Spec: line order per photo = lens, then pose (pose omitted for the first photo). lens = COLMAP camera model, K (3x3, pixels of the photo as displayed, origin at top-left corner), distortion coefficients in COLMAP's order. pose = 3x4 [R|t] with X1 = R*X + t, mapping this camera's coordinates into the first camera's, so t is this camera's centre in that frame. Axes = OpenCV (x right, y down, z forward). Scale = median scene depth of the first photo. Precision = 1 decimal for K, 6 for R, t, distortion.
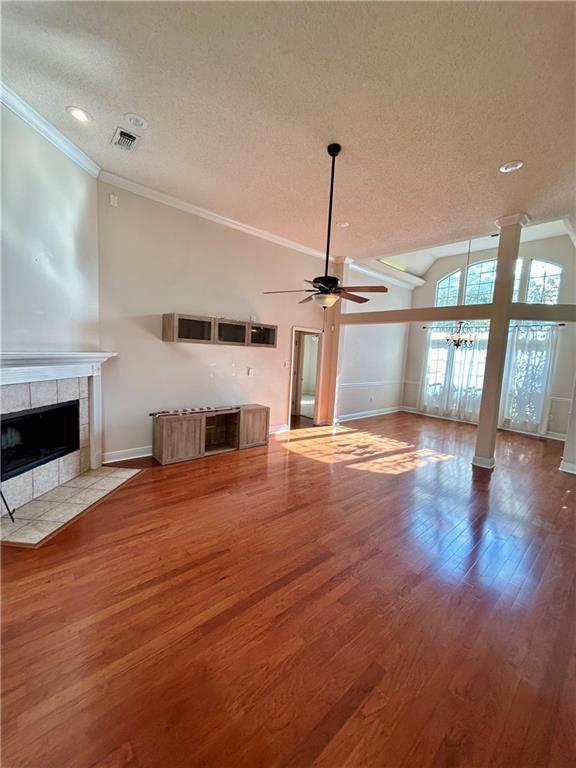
lens RADIAL K [[306.9, 0, 289.1], [0, 306.9, 382.4], [0, 0, 1]] dist [-0.001527, 0.000108]
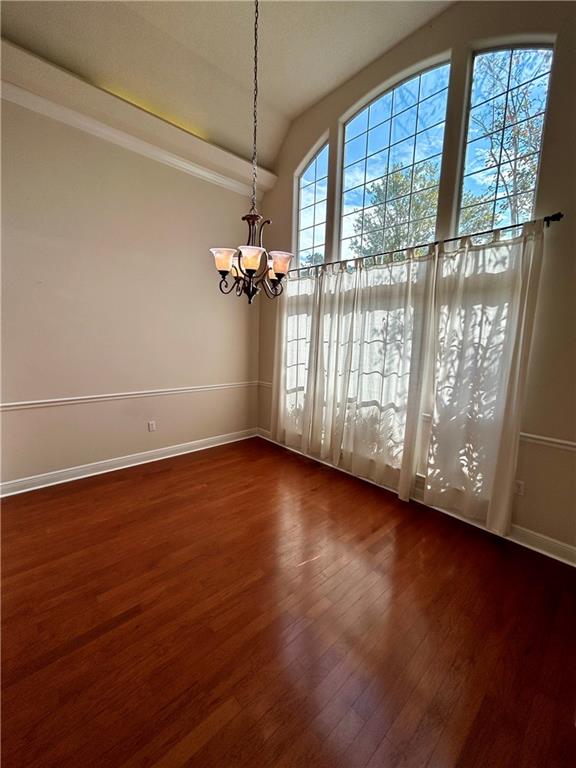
lens RADIAL K [[306.9, 0, 288.8], [0, 306.9, 382.9], [0, 0, 1]] dist [-0.001527, 0.000108]
pose [[0.999663, -0.023842, 0.010260, 0.629697], [0.023358, 0.998714, 0.044991, -0.035758], [-0.011319, -0.044736, 0.998935, 0.702977]]
